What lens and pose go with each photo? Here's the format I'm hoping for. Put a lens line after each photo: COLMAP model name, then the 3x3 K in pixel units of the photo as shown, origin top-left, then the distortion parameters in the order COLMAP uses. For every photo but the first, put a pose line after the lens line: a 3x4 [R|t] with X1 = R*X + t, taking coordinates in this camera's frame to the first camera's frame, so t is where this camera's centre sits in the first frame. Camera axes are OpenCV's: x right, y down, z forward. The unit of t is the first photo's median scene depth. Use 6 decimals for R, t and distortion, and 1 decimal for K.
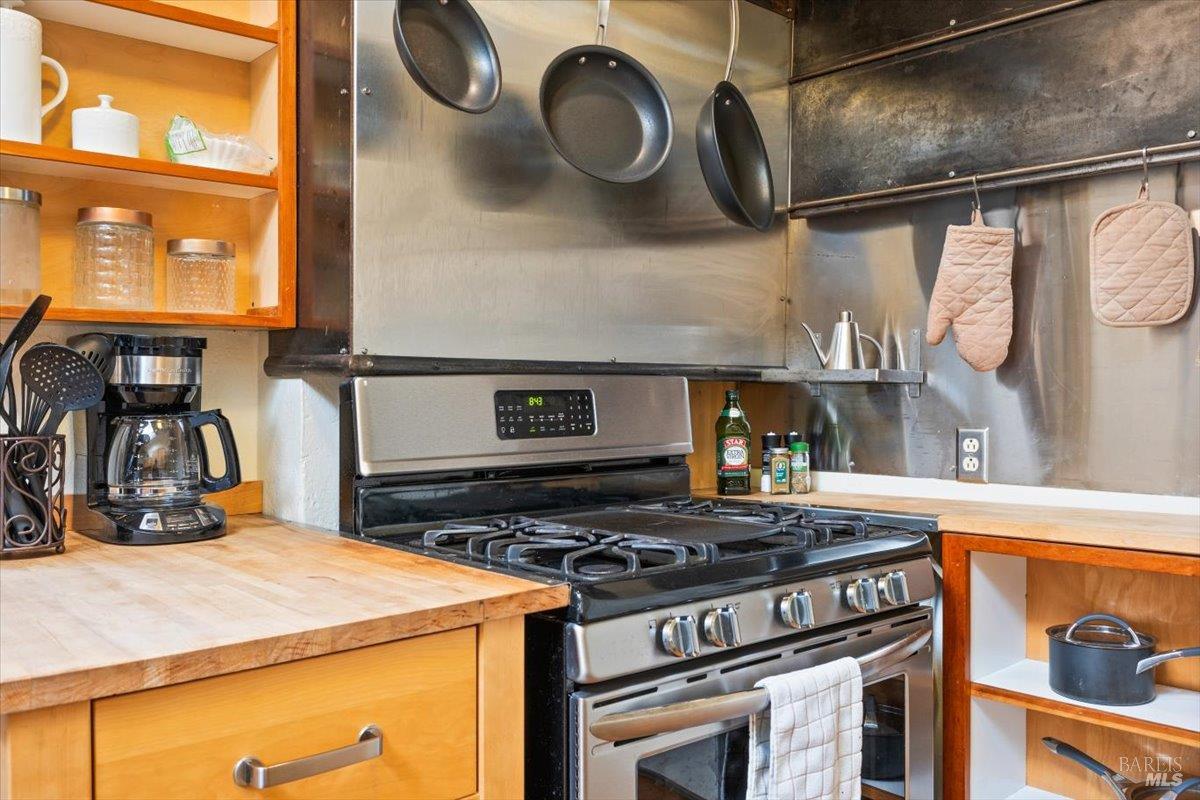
lens RADIAL K [[1004.7, 0, 600.0], [0, 1004.7, 400.0], [0, 0, 1]] dist [0.032479, -0.004321]
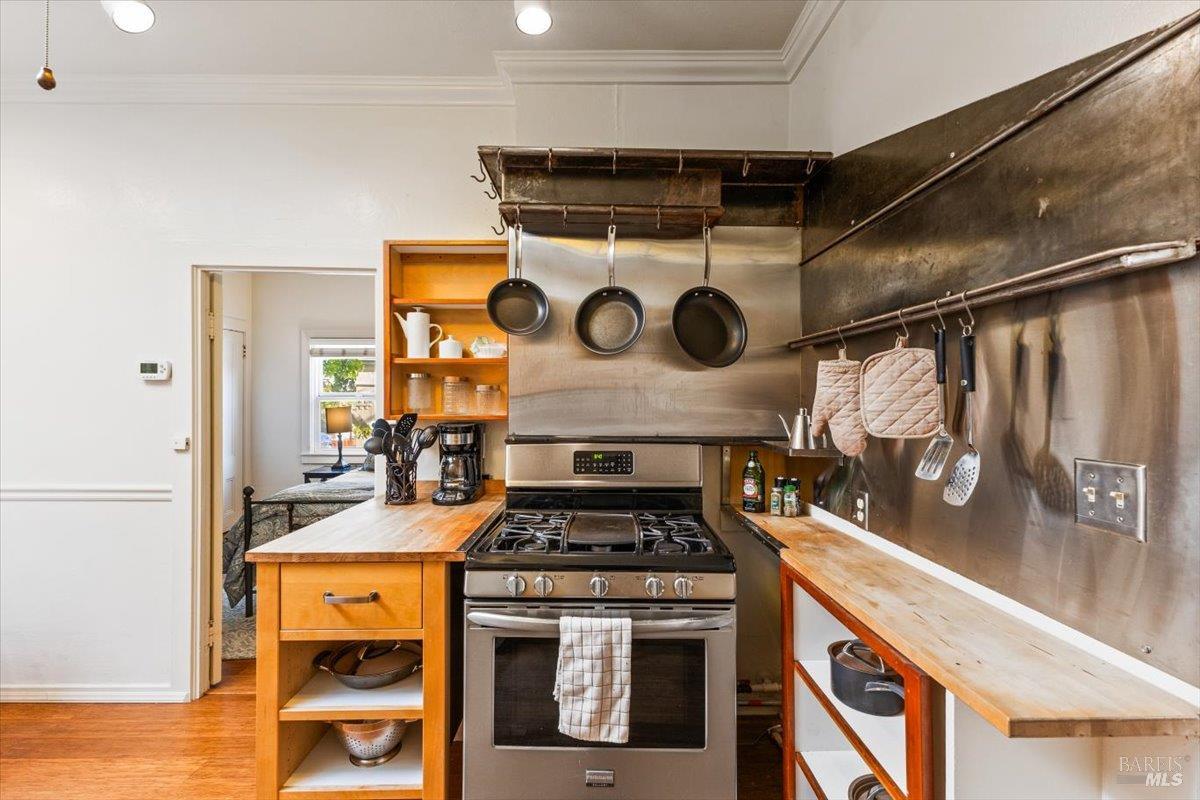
lens RADIAL K [[521.7, 0, 599.8], [0, 521.7, 397.5], [0, 0, 1]] dist [0.012539, -0.000173]
pose [[0.746314, 0.001079, -0.665594, 0.703082], [-0.010484, 0.999894, -0.010135, -0.117676], [0.665512, 0.014542, 0.746246, 0.199415]]
